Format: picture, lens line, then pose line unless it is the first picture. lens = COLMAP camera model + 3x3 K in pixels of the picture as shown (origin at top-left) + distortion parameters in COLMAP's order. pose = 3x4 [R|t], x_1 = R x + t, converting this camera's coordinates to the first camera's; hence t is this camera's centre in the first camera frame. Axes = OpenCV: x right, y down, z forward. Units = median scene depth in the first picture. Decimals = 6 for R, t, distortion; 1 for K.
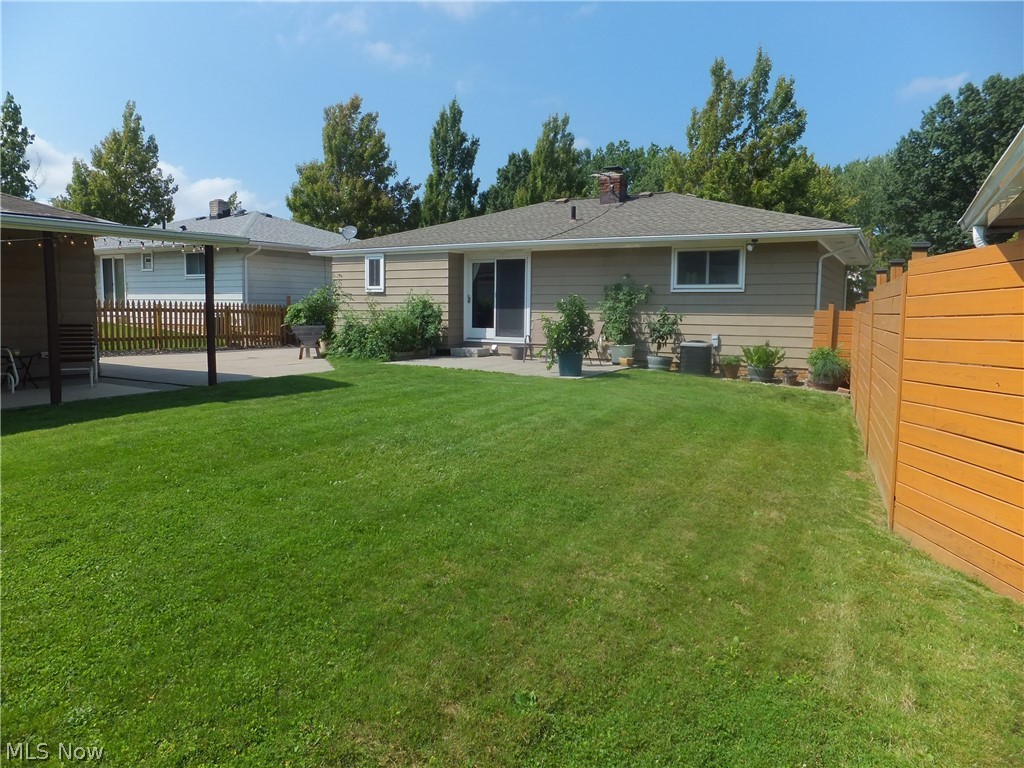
lens RADIAL K [[683.1, 0, 511.9], [0, 683.1, 379.1], [0, 0, 1]] dist [-0.032366, 0.039647]
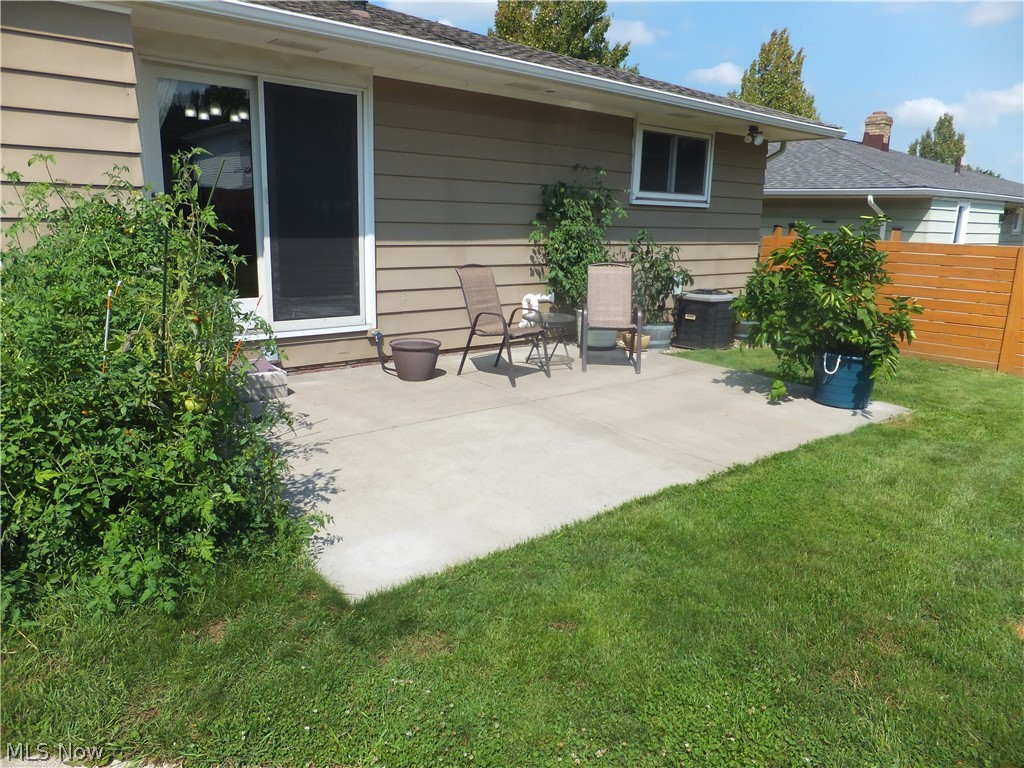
lens RADIAL K [[683.1, 0, 499.8], [0, 683.1, 368.1], [0, 0, 1]] dist [-0.032366, 0.039647]
pose [[0.363168, -0.204284, 0.909053, -0.290853], [0.076732, 0.978911, 0.189329, -0.094390], [-0.928559, 0.000995, 0.371185, 0.765502]]
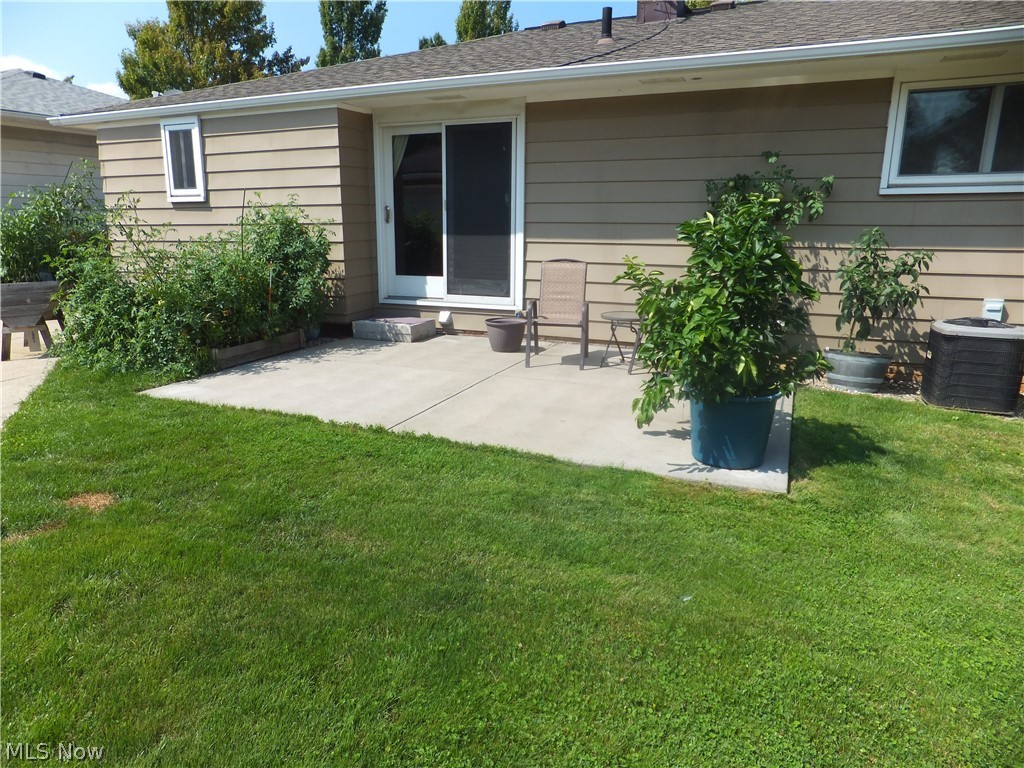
lens RADIAL K [[683.1, 0, 507.2], [0, 683.1, 385.2], [0, 0, 1]] dist [-0.032366, 0.039647]
pose [[0.993076, -0.035952, 0.111834, -0.037804], [0.021265, 0.991305, 0.129851, -0.060387], [-0.115530, -0.126574, 0.985207, 0.515885]]
